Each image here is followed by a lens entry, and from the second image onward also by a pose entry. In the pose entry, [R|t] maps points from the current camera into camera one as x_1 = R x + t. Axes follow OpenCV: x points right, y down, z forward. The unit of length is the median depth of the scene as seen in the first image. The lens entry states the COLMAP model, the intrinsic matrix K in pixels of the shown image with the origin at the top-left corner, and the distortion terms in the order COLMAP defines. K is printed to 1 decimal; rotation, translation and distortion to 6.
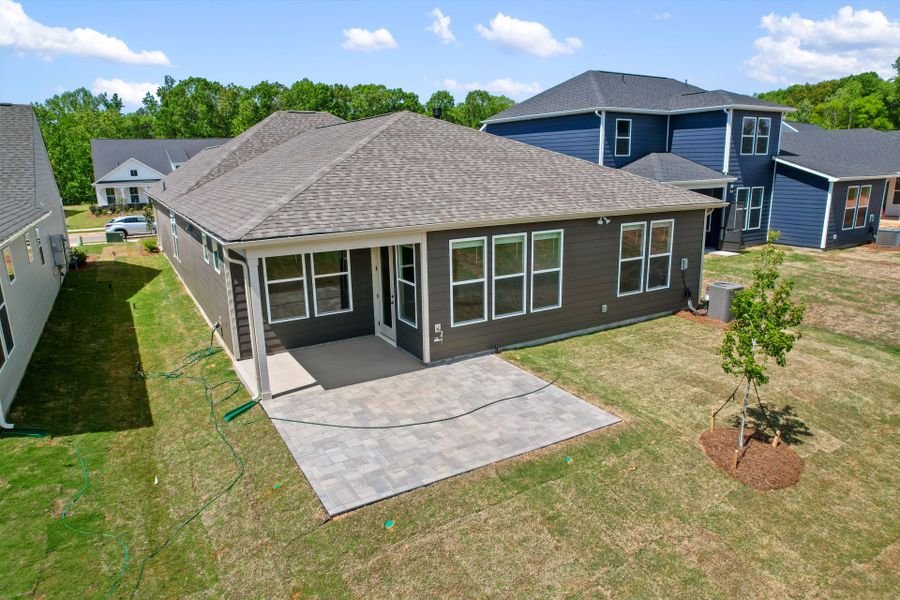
lens RADIAL K [[570.6, 0, 451.9], [0, 570.6, 303.5], [0, 0, 1]] dist [-0.068463, 0.071883]
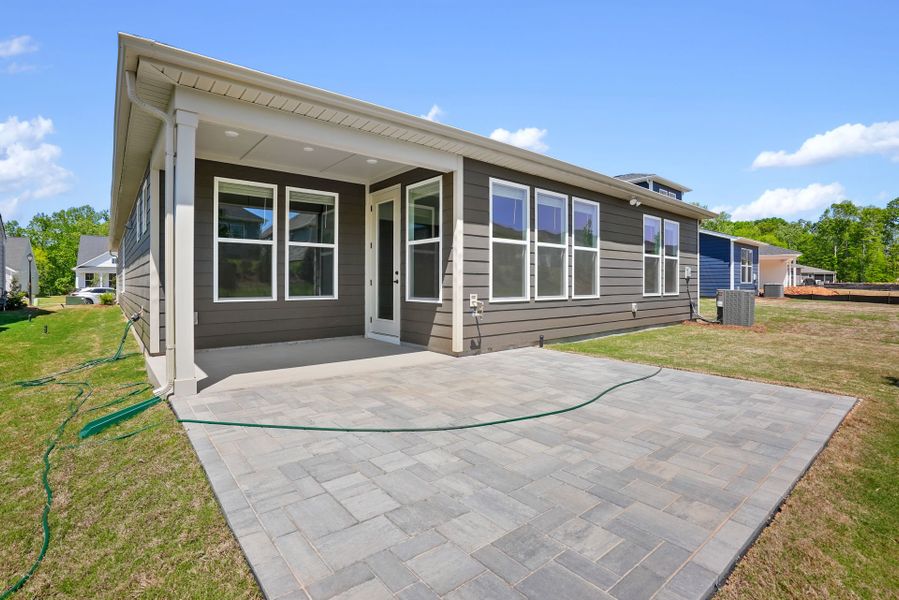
lens RADIAL K [[424.6, 0, 446.3], [0, 424.6, 287.1], [0, 0, 1]] dist [-0.050147, 0.023080]
pose [[0.988363, 0.017622, 0.151091, -0.131054], [0.017813, 0.973026, -0.230009, 0.140522], [-0.151069, 0.230023, 0.961388, 0.495200]]
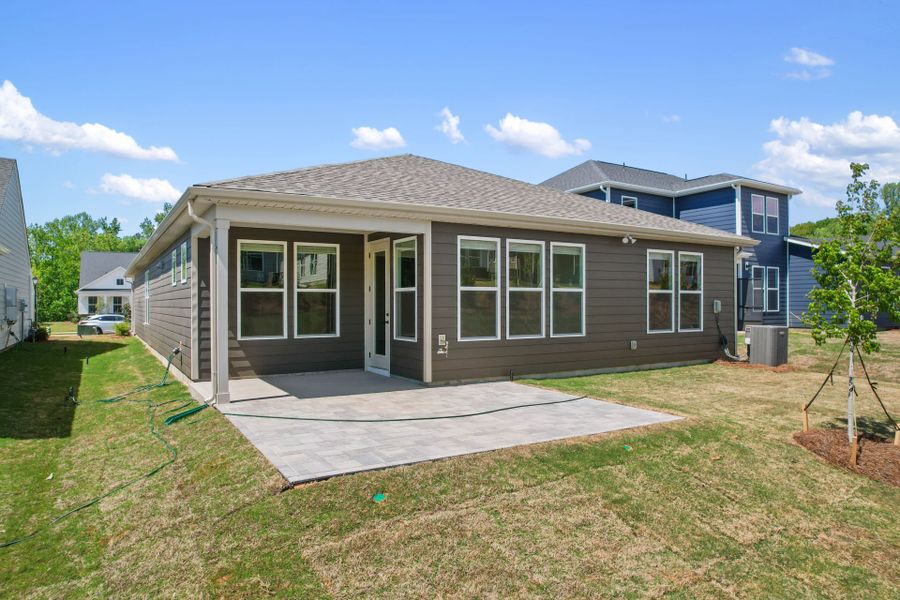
lens RADIAL K [[583.3, 0, 453.0], [0, 583.3, 310.2], [0, 0, 1]] dist [-0.068536, 0.069510]
pose [[0.999762, 0.015225, 0.015626, -0.022065], [-0.011260, 0.973565, -0.228130, 0.187949], [-0.018686, 0.227900, 0.973505, 0.164475]]
